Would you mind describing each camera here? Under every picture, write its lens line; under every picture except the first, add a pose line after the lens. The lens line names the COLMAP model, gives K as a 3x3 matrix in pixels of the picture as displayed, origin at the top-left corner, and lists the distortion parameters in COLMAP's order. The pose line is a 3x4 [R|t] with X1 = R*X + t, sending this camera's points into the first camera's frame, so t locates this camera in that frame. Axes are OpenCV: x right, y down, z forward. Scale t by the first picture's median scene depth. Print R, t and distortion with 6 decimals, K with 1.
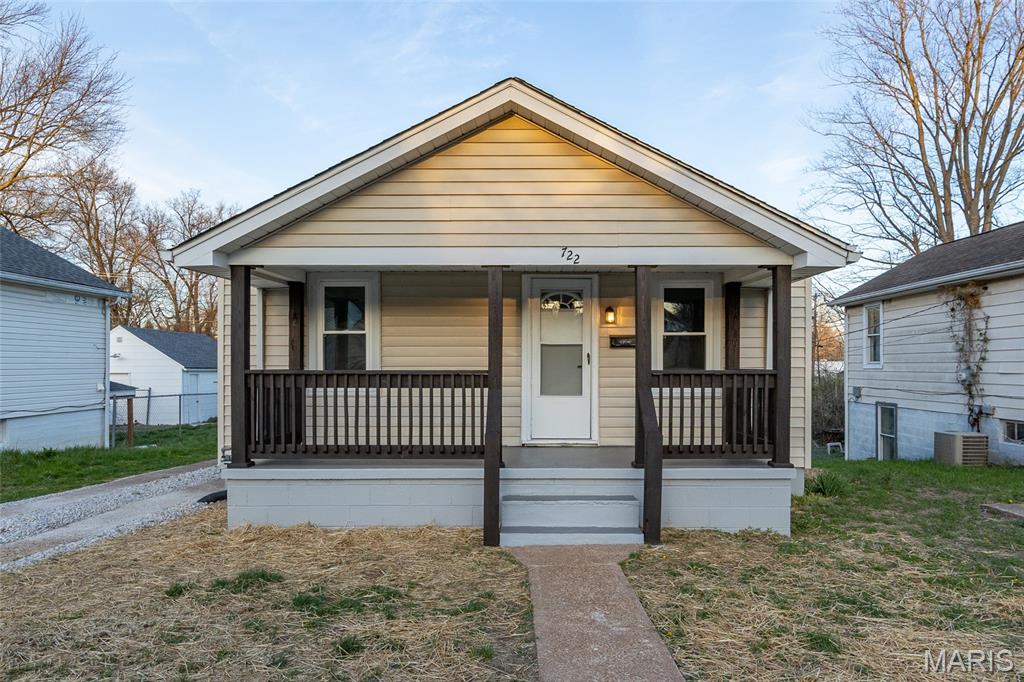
lens RADIAL K [[645.2, 0, 512.2], [0, 645.2, 358.9], [0, 0, 1]] dist [-0.002215, -0.000528]
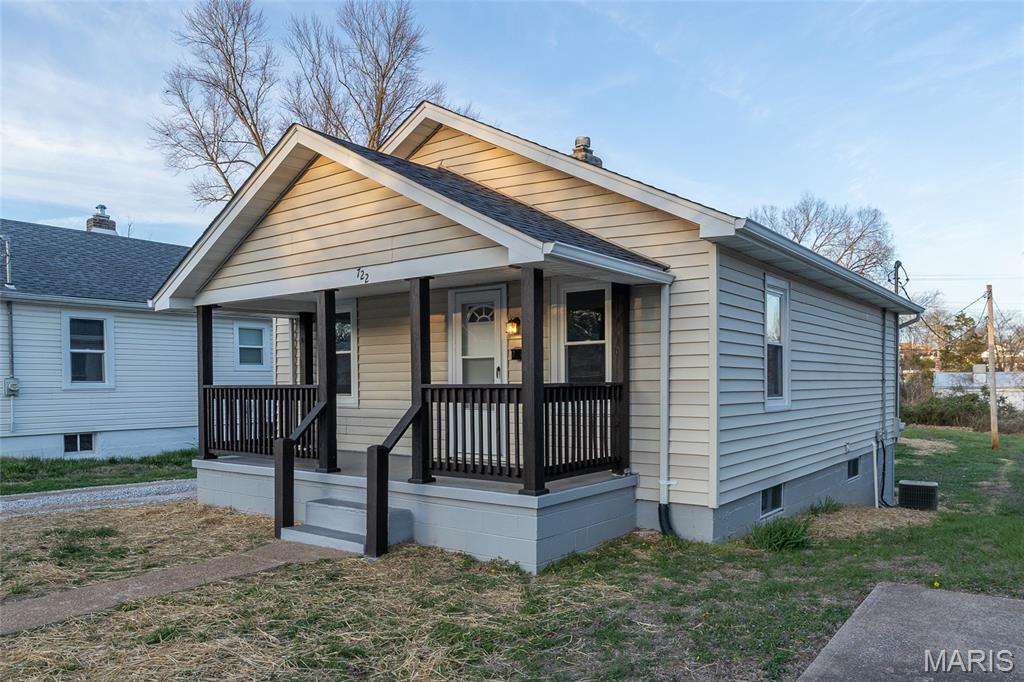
lens RADIAL K [[705.3, 0, 512.7], [0, 705.3, 386.8], [0, 0, 1]] dist [0.000927, 0.000074]
pose [[0.803184, -0.000097, -0.595731, 0.762906], [0.010316, 0.999852, 0.013744, 0.006355], [0.595641, -0.017185, 0.803067, 0.172830]]
